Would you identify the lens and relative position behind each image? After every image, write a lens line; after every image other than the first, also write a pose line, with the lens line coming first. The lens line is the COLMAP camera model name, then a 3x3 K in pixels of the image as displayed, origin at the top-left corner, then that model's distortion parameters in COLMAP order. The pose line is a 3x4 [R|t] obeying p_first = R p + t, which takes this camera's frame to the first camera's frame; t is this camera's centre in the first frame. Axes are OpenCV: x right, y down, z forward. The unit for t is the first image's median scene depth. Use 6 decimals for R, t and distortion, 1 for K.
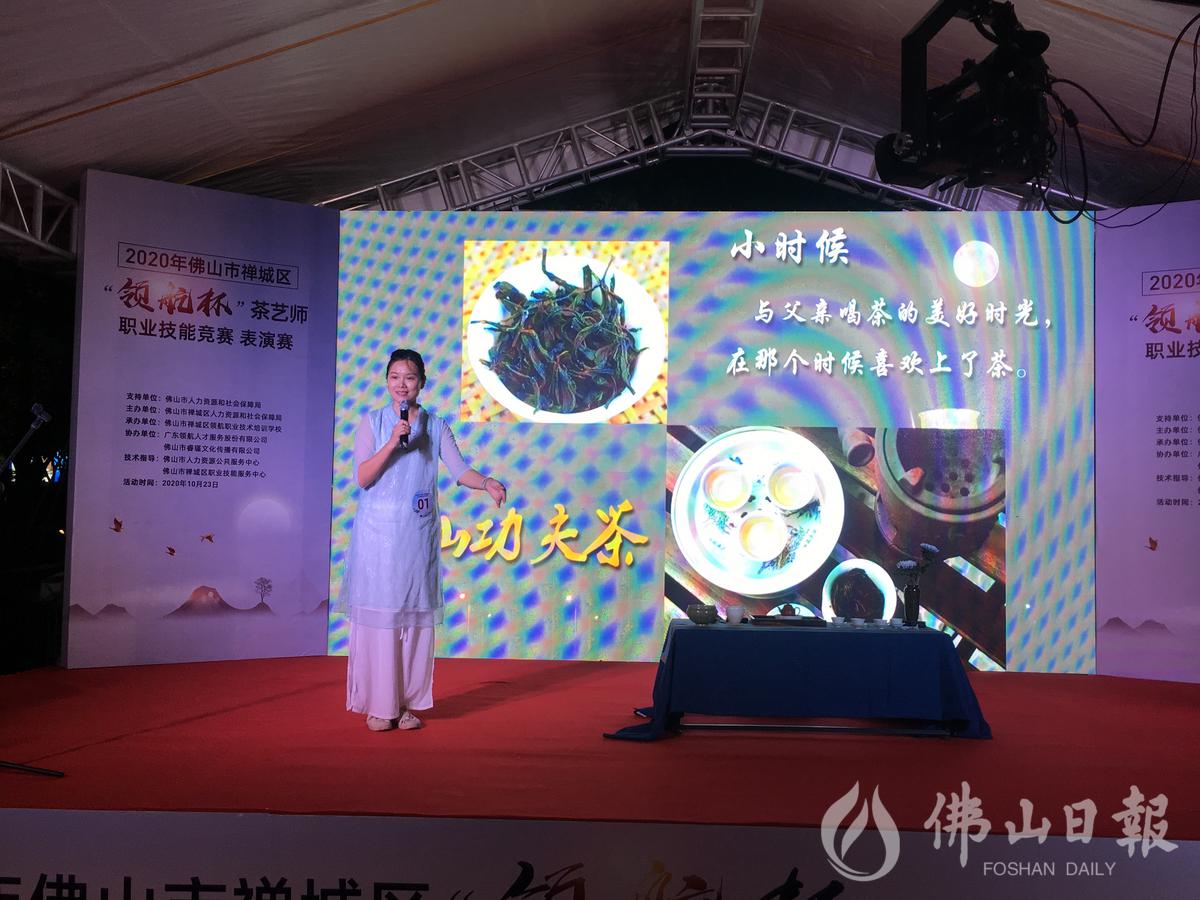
lens RADIAL K [[1251.2, 0, 601.2], [0, 1251.2, 449.3], [0, 0, 1]] dist [0.068000, 0.000000]
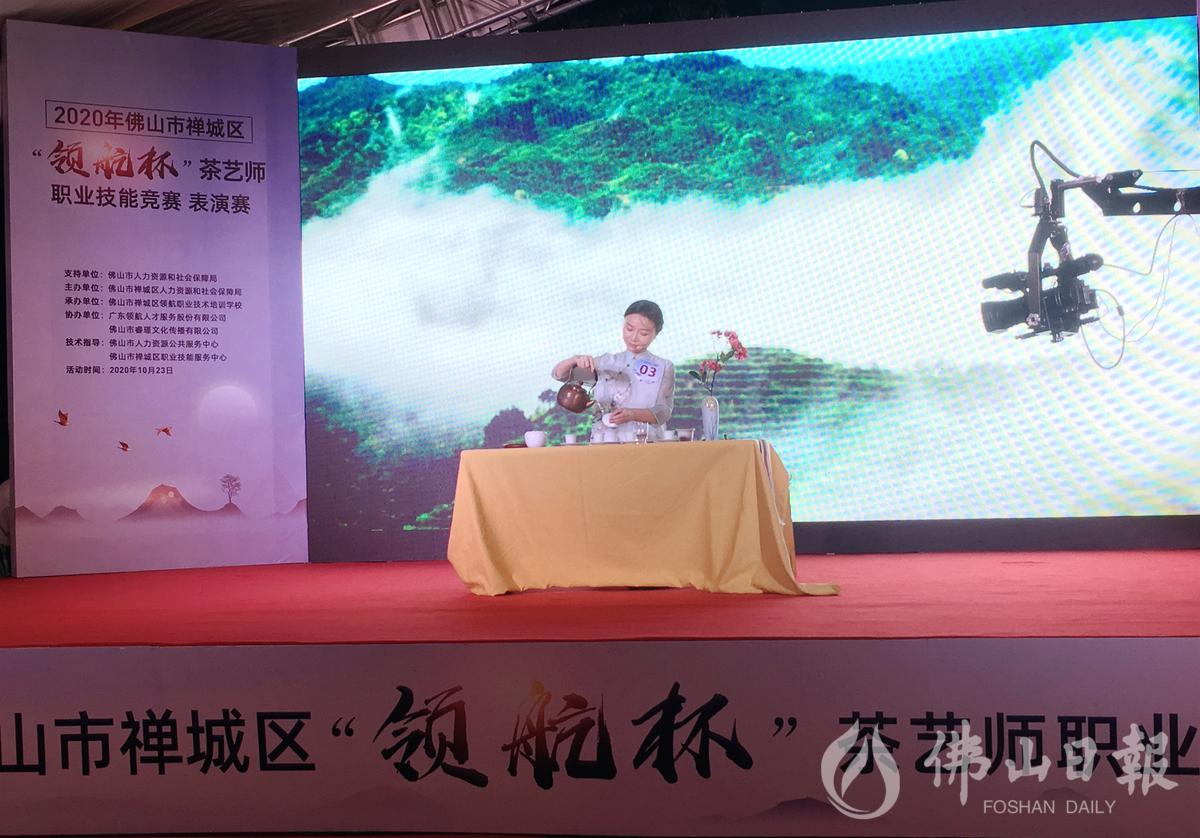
lens RADIAL K [[1687.0, 0, 599.1], [0, 1687.0, 419.5], [0, 0, 1]] dist [0.090270, 0.000000]
pose [[0.991881, -0.046058, -0.118537, 0.131770], [0.049096, 0.998533, 0.022838, 0.050335], [0.117311, -0.028472, 0.992687, -0.145433]]
